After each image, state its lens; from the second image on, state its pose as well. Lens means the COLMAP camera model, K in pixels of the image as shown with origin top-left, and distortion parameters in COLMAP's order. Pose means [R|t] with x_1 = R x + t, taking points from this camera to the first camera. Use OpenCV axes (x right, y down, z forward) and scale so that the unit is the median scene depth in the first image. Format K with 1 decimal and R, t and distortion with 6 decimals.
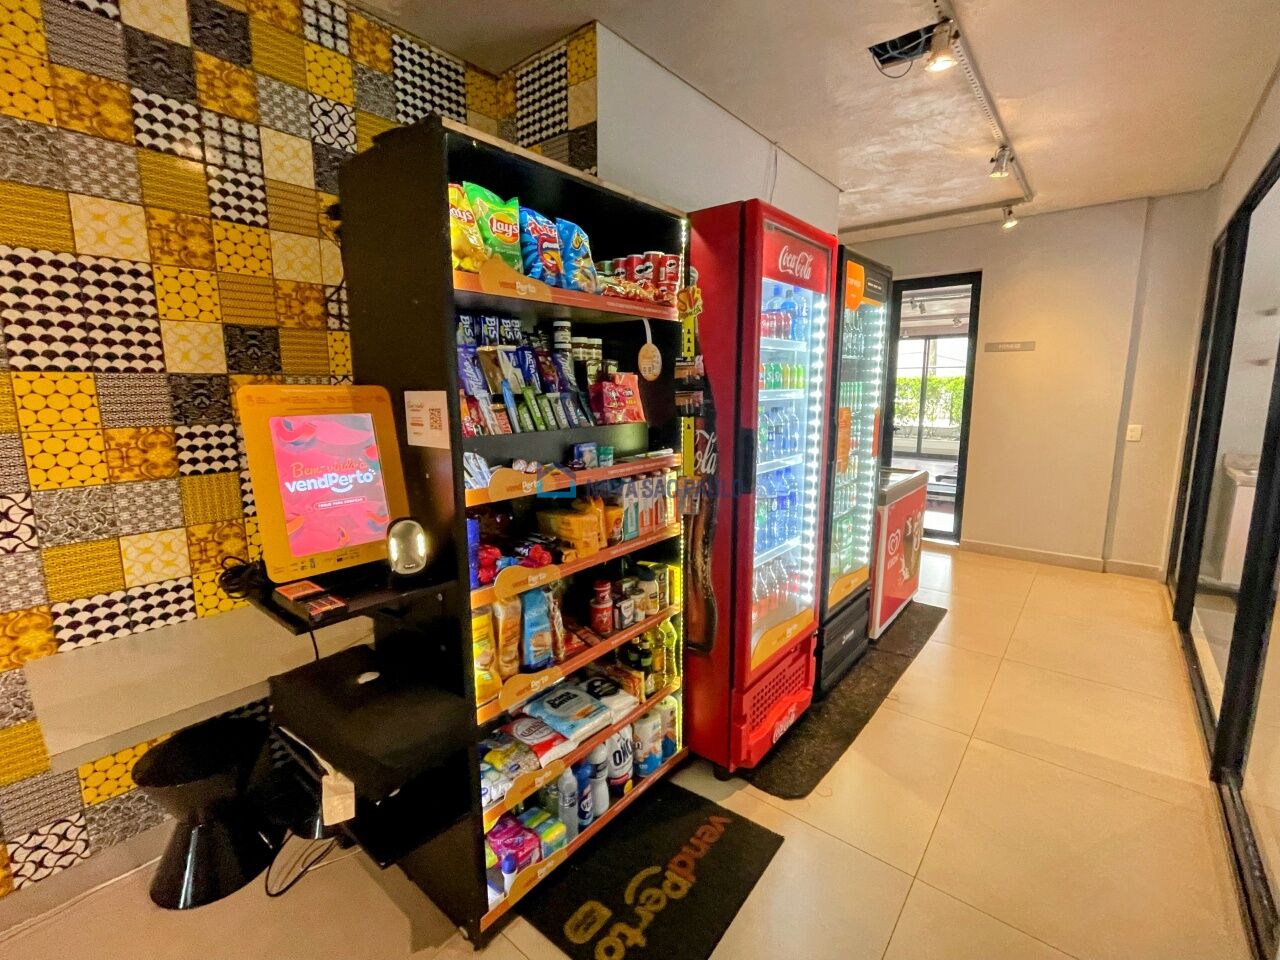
lens RADIAL K [[570.1, 0, 636.2], [0, 570.1, 475.5], [0, 0, 1]] dist [-0.001675, -0.000014]
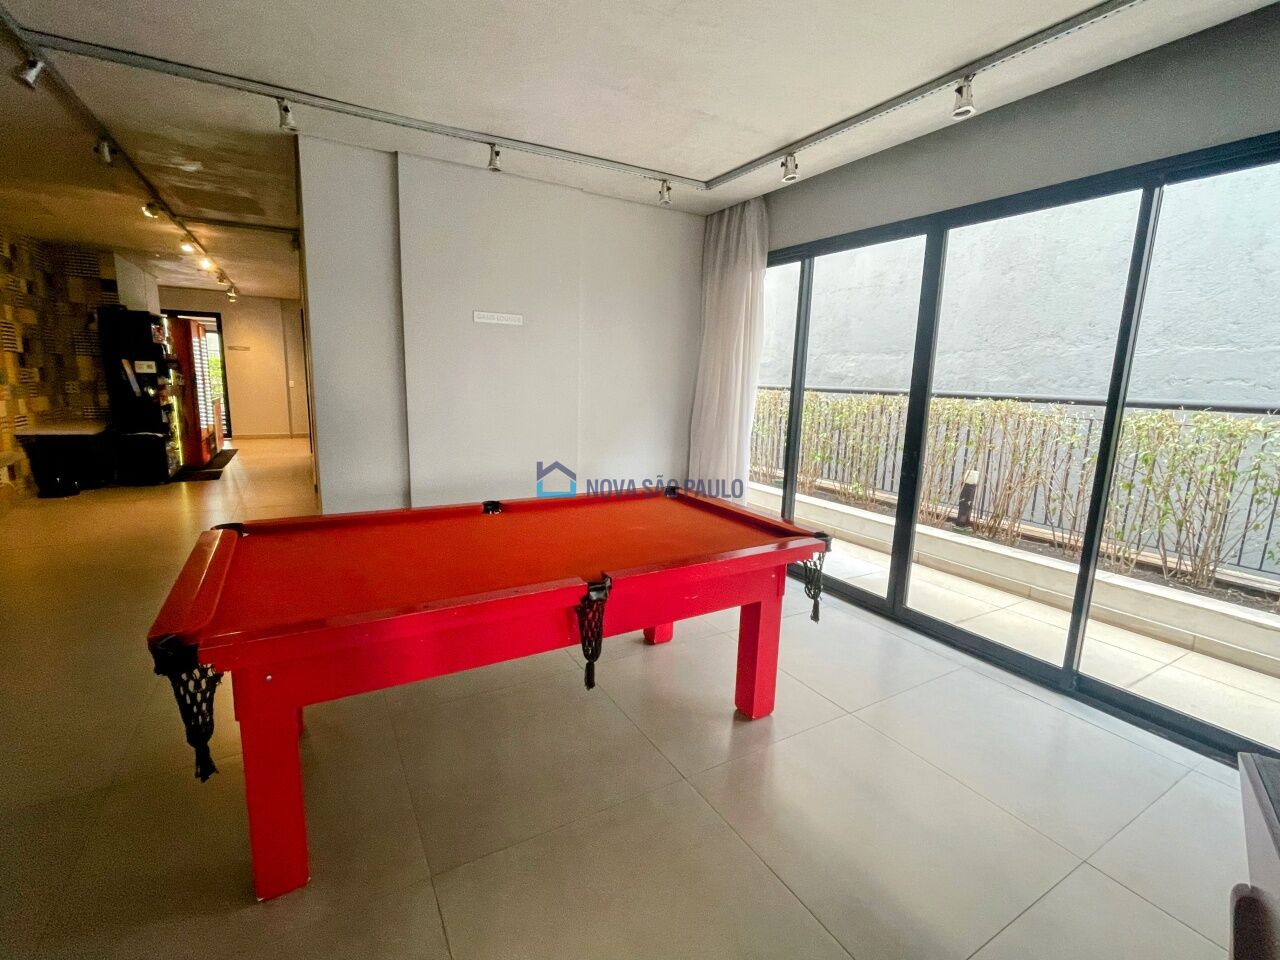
lens RADIAL K [[570.1, 0, 638.1], [0, 570.1, 472.6], [0, 0, 1]] dist [-0.001675, -0.000014]
pose [[0.344021, -0.136050, 0.929053, -1.095107], [0.103322, 0.988924, 0.106558, 0.218348], [-0.933260, 0.059333, 0.354268, -1.427746]]
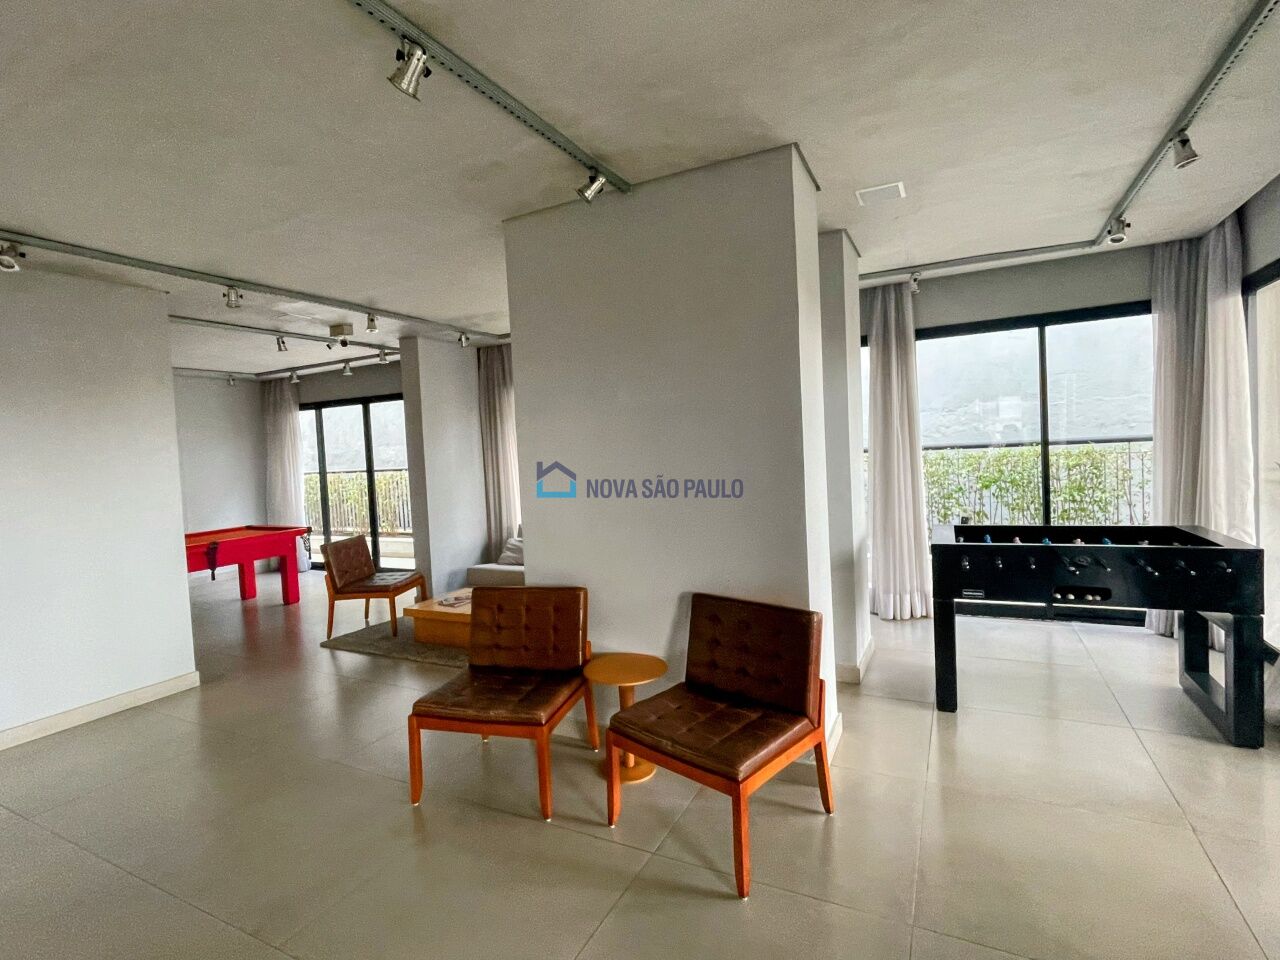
lens RADIAL K [[631.0, 0, 637.8], [0, 631.0, 475.4], [0, 0, 1]] dist [-0.001395, -0.000070]
pose [[-0.218669, -0.018814, 0.975618, -5.674347], [0.186478, 0.980582, 0.060706, 0.461698], [-0.957815, 0.195206, -0.210915, -3.168780]]
